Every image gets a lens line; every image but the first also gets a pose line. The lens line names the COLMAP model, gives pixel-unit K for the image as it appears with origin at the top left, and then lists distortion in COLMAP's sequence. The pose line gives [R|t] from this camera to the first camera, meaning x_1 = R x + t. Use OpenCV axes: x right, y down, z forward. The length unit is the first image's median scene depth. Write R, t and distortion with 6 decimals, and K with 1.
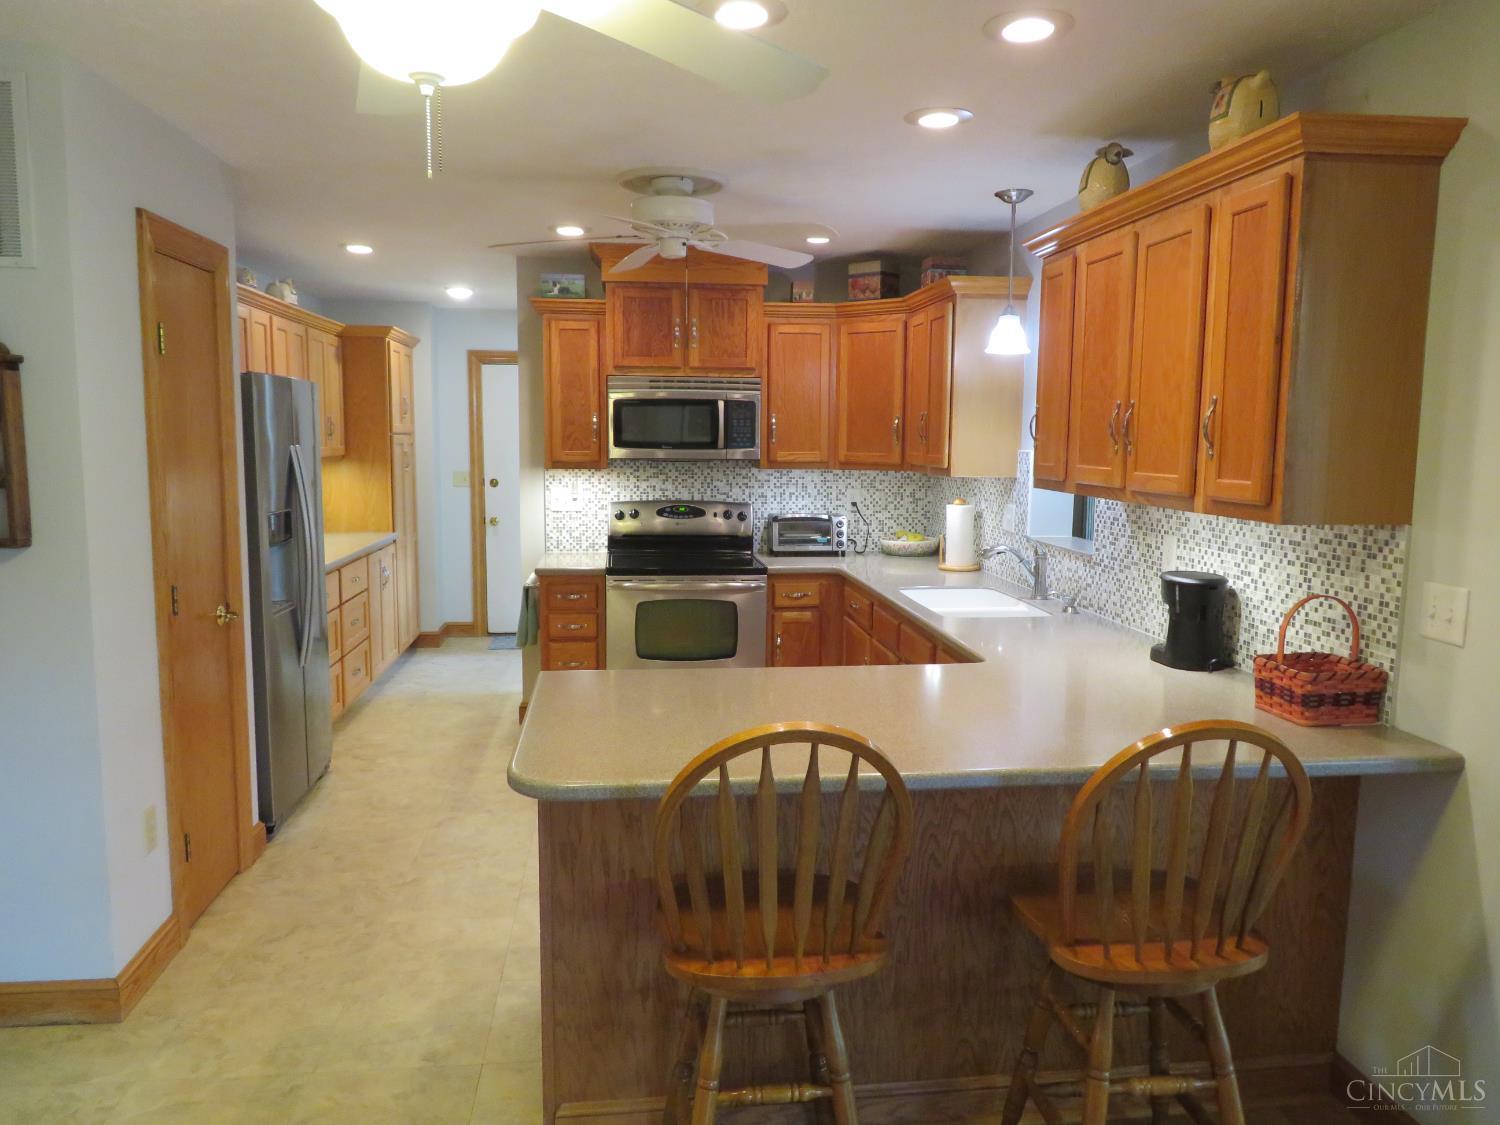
lens RADIAL K [[1077.4, 0, 750.5], [0, 1077.4, 561.9], [0, 0, 1]] dist [-0.007664, 0.001474]
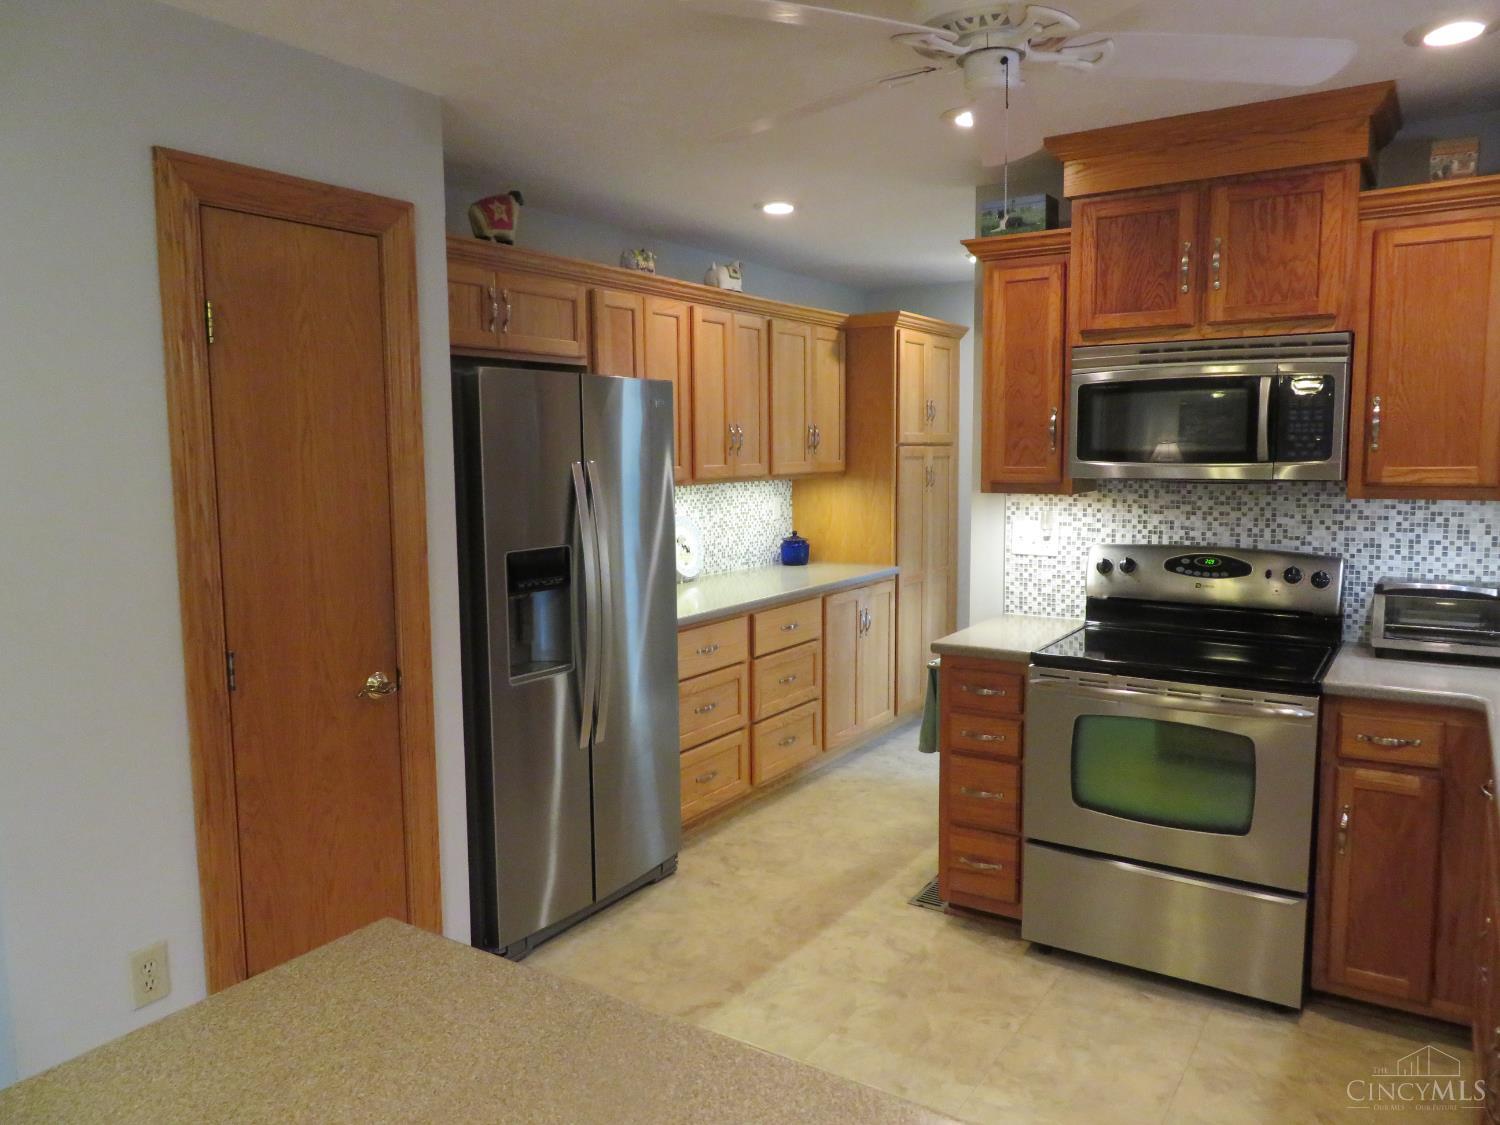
lens RADIAL K [[1077.4, 0, 747.8], [0, 1077.4, 564.7], [0, 0, 1]] dist [-0.007664, 0.001474]
pose [[0.766245, 0.055136, -0.640179, 0.129633], [-0.059991, 0.998099, 0.014158, -0.041954], [0.639743, 0.027556, 0.768095, 0.385192]]
